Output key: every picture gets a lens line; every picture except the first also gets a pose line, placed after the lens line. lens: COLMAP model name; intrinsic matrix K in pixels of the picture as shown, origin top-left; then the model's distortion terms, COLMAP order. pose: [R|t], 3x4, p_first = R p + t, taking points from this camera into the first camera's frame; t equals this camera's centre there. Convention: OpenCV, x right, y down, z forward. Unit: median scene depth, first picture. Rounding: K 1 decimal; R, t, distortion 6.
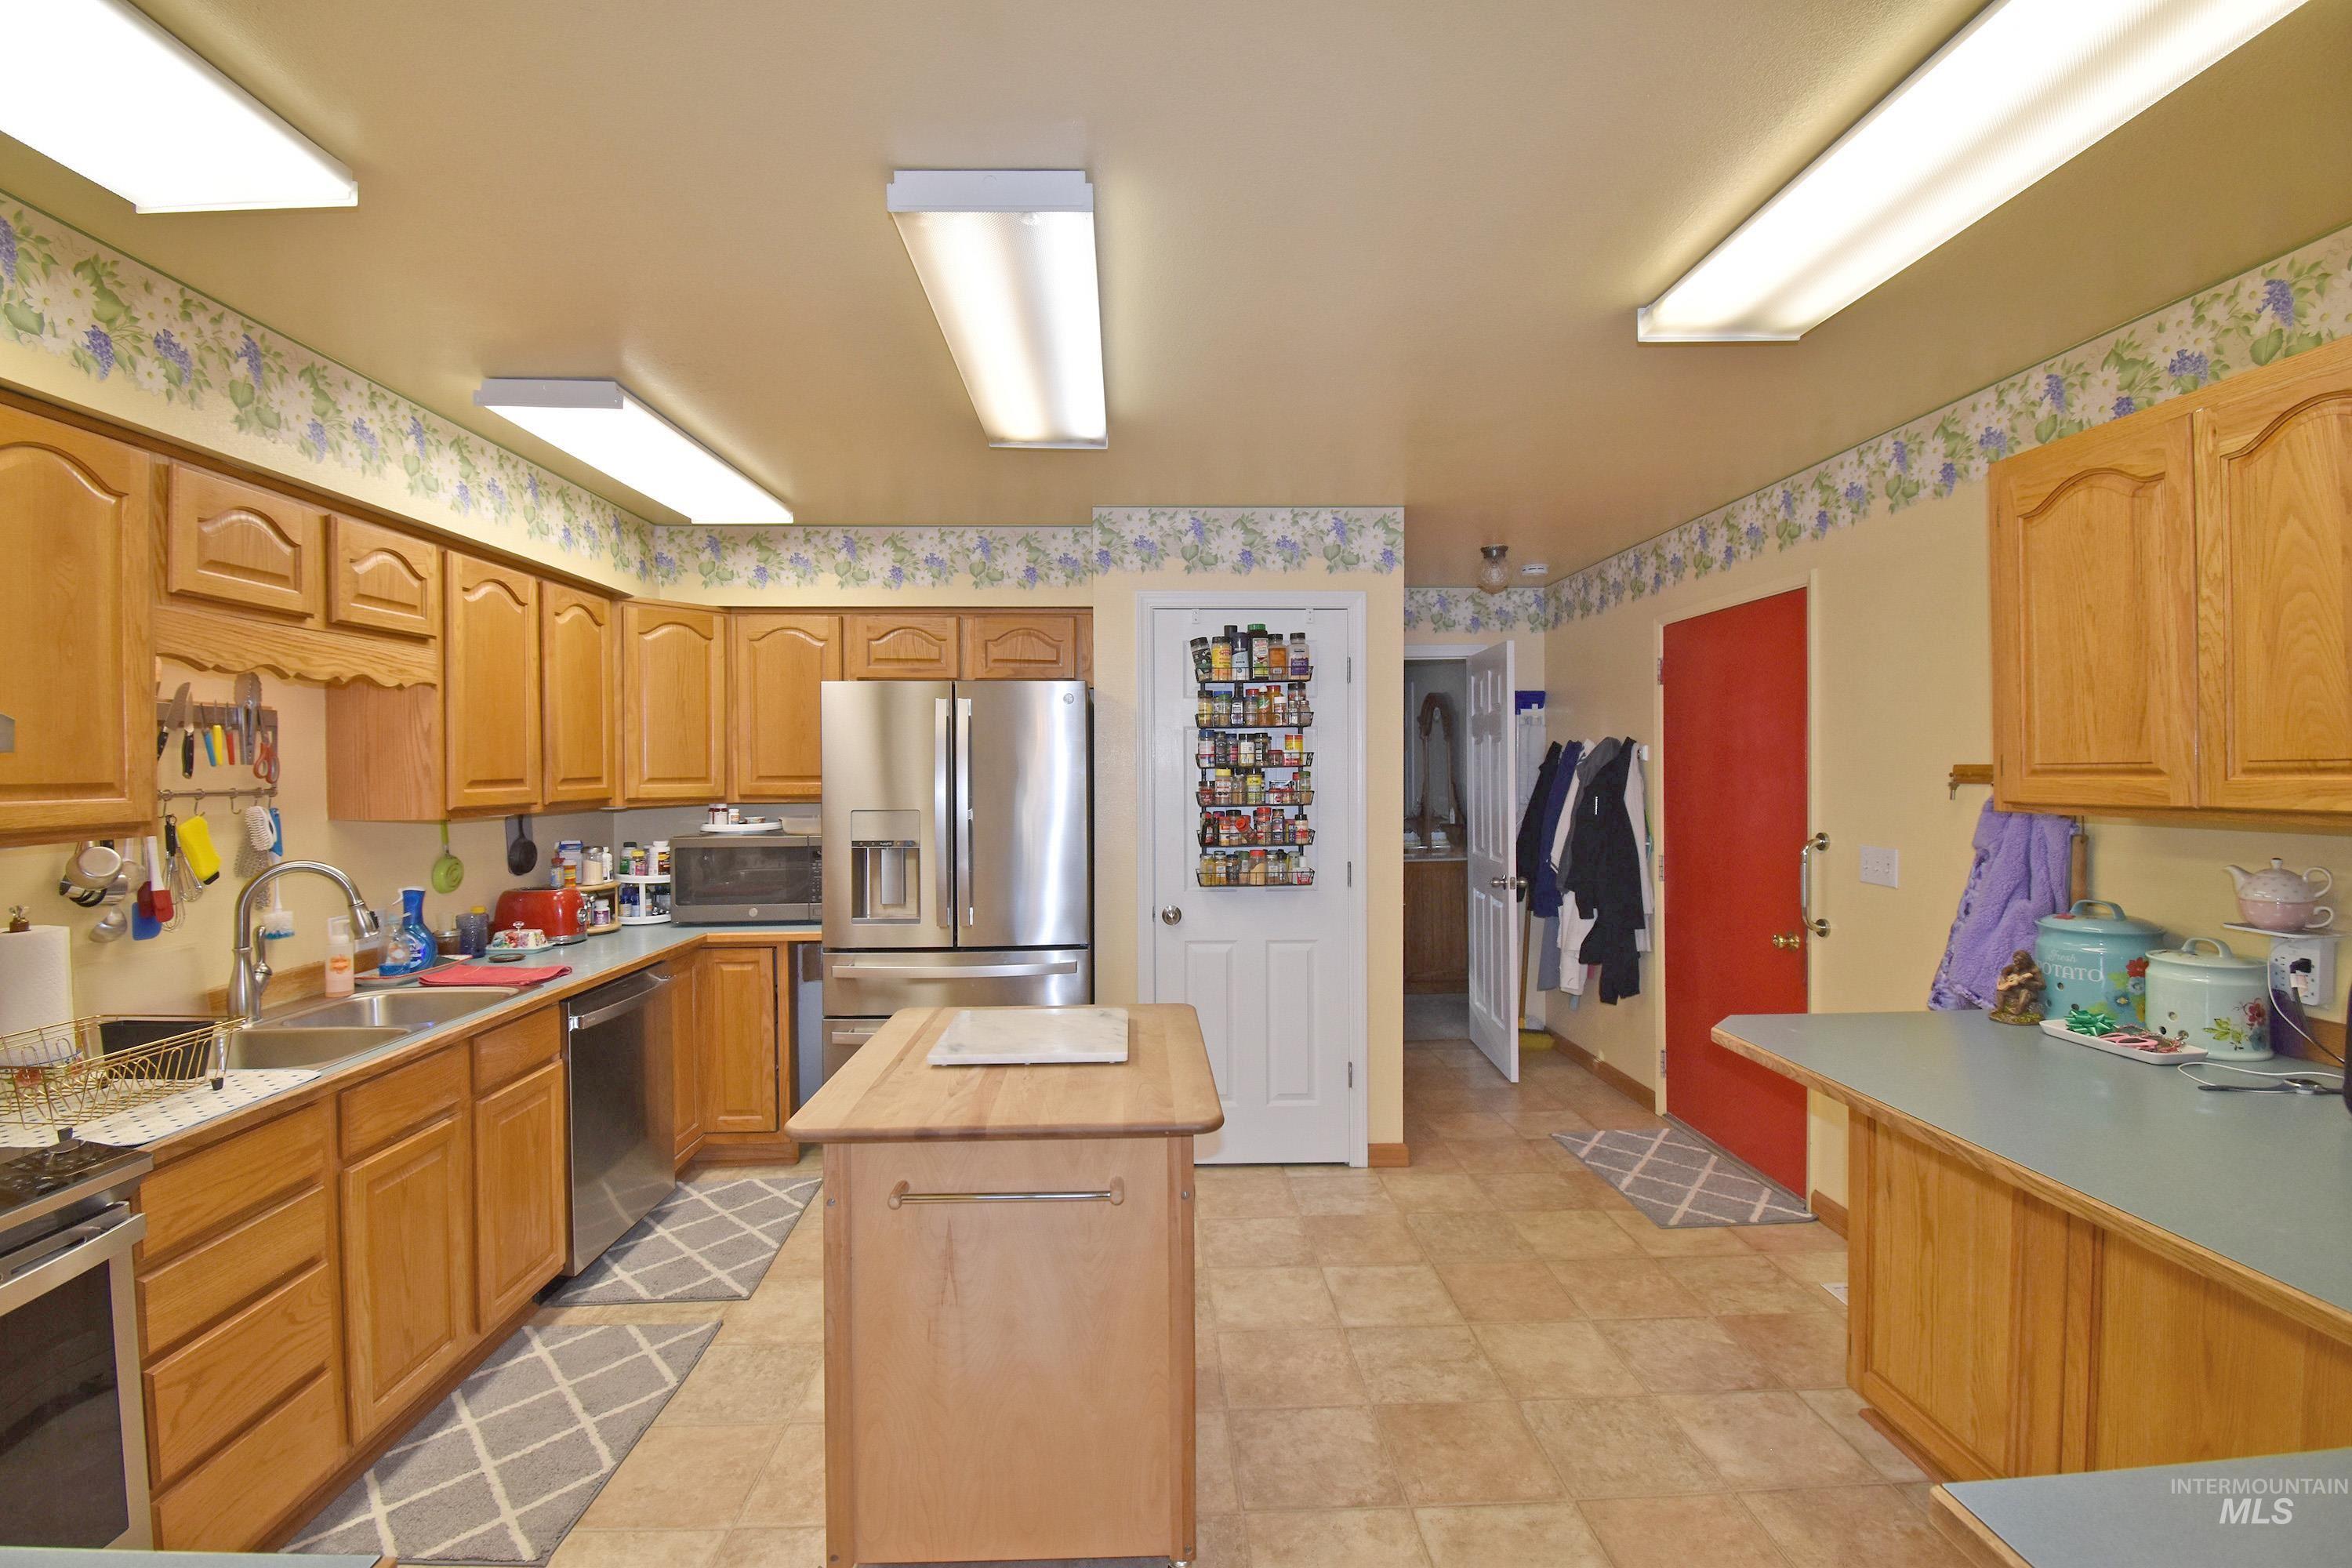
lens RADIAL K [[1061.8, 0, 1176.0], [0, 1061.8, 784.0], [0, 0, 1]] dist [-0.001797, -0.000566]
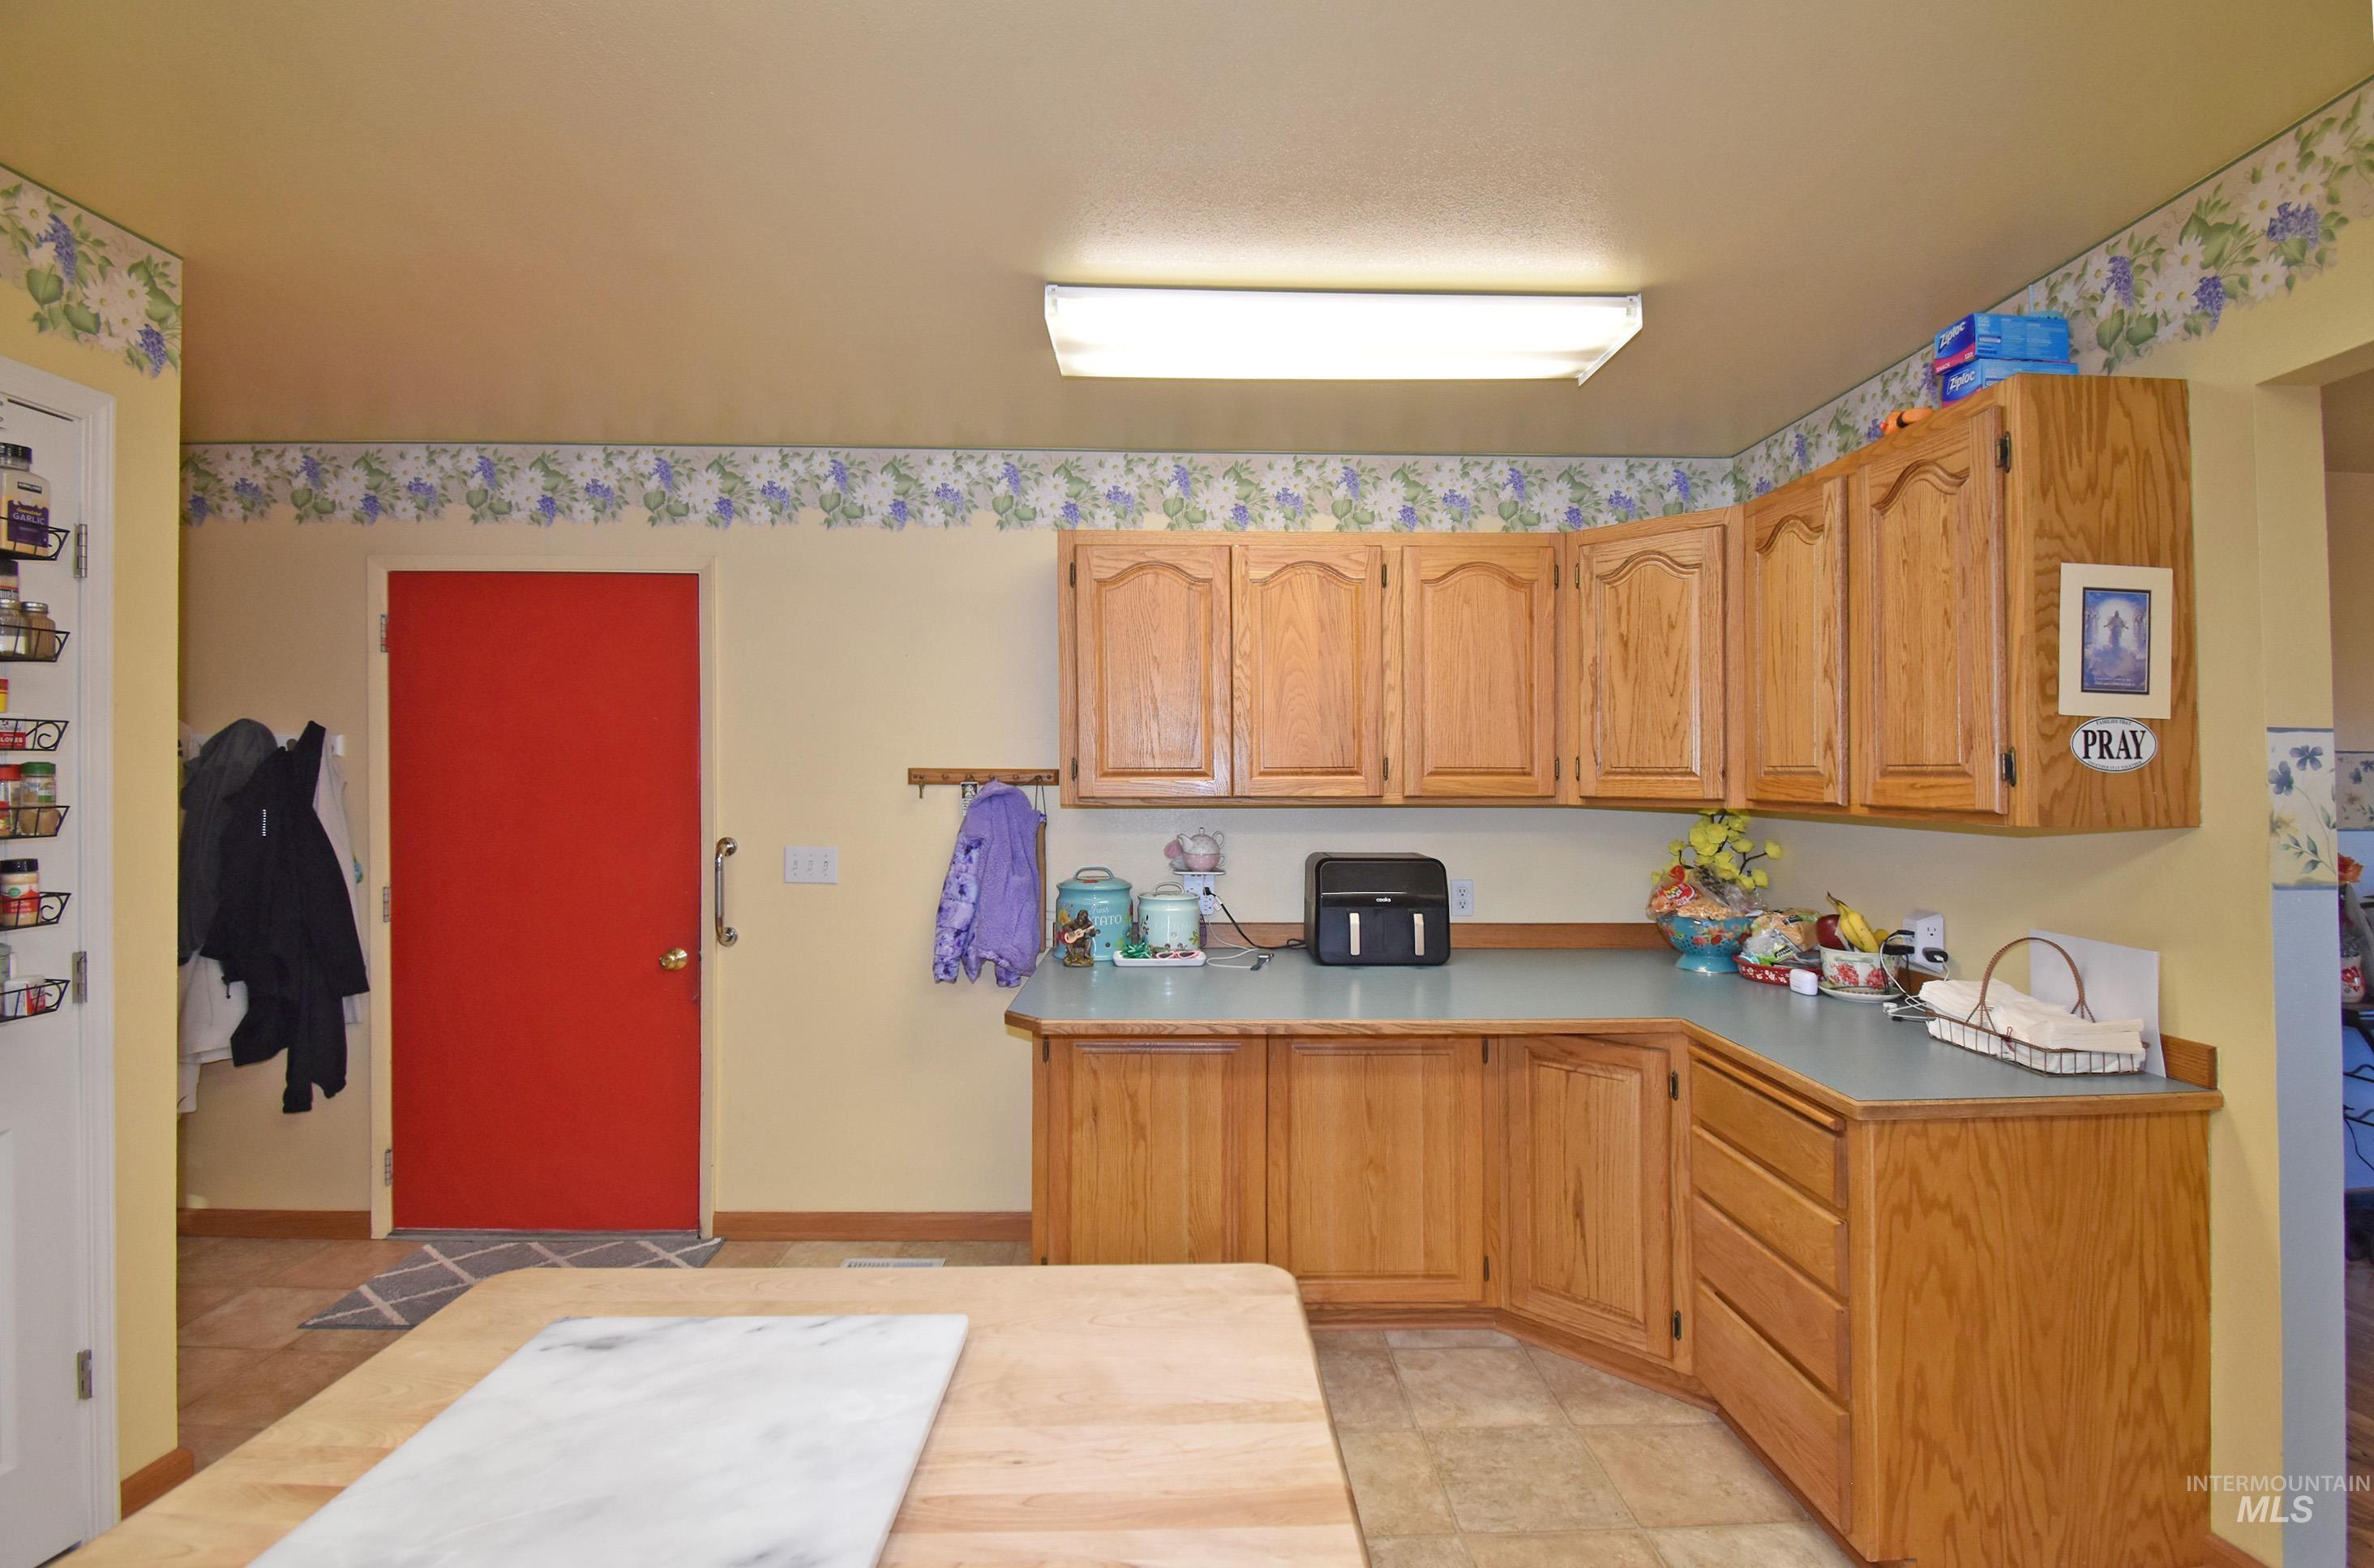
lens RADIAL K [[1089.4, 0, 1188.6], [0, 1089.4, 821.7], [0, 0, 1]] dist [0.012142, -0.019038]
pose [[0.029761, -0.026632, 0.999202, -0.356220], [0.004241, 0.999639, 0.026517, 0.008019], [-0.999548, 0.003449, 0.029863, 0.544583]]
